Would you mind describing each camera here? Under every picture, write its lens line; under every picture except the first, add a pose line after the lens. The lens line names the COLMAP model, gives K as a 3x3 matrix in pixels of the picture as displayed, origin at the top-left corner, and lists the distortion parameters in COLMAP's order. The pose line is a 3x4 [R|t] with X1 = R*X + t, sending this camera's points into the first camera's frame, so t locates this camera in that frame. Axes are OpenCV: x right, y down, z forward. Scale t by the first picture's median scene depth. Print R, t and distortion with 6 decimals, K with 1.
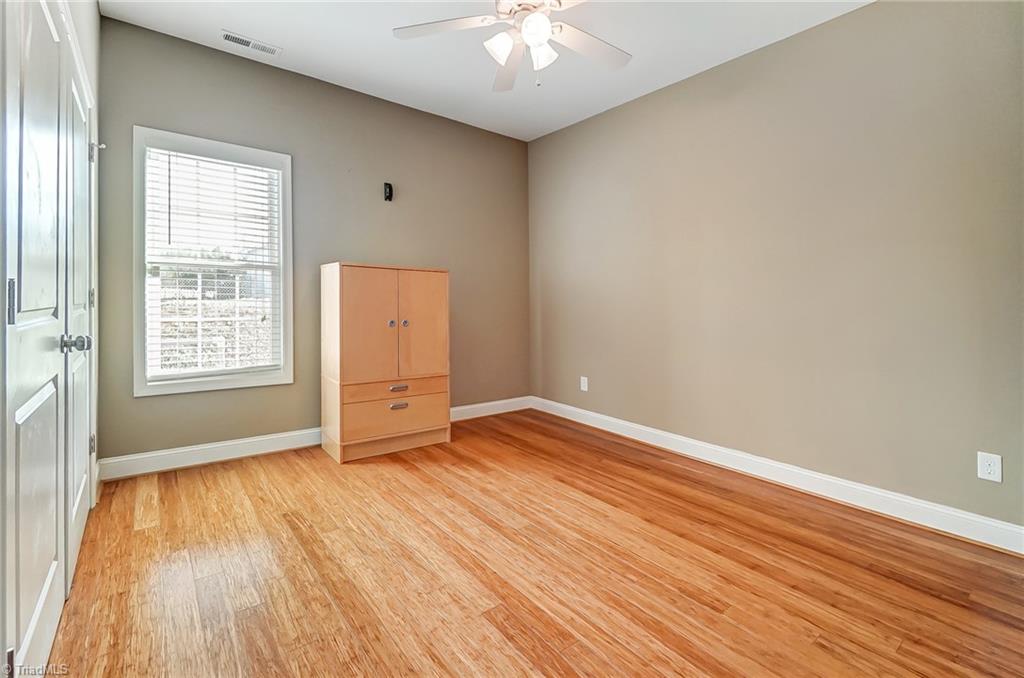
lens RADIAL K [[458.7, 0, 509.3], [0, 458.7, 300.8], [0, 0, 1]] dist [-0.003121, -0.000136]
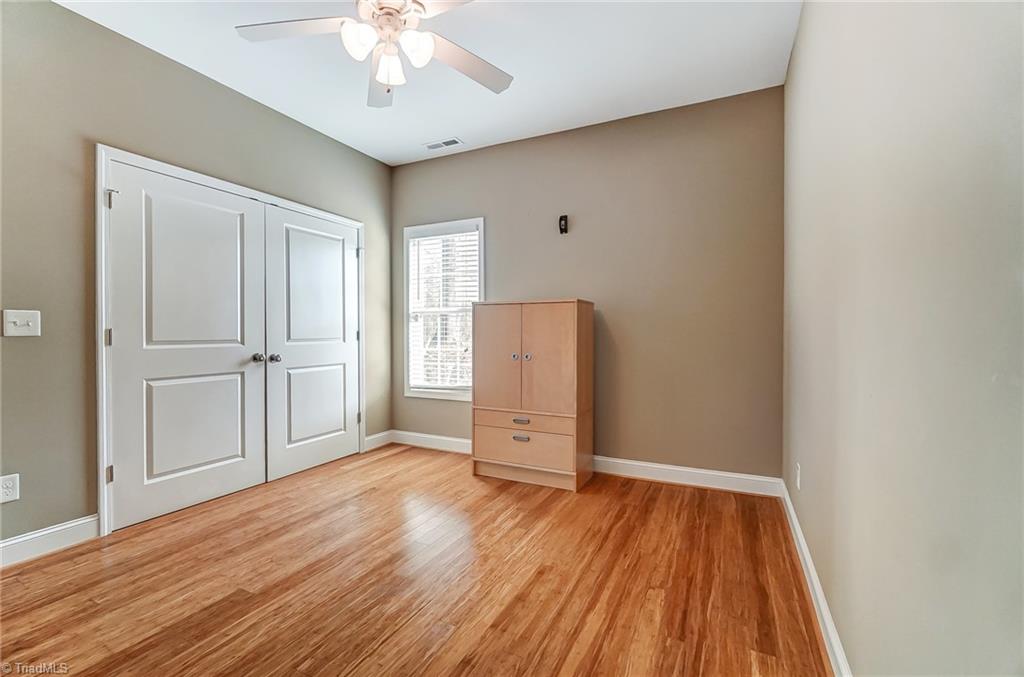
lens RADIAL K [[444.7, 0, 509.0], [0, 444.7, 347.3], [0, 0, 1]] dist [-0.002070, -0.000124]
pose [[0.430213, 0.013936, -0.902620, 0.741654], [0.009760, 0.999751, 0.020088, 0.008415], [0.902674, -0.017452, 0.429970, 0.644427]]
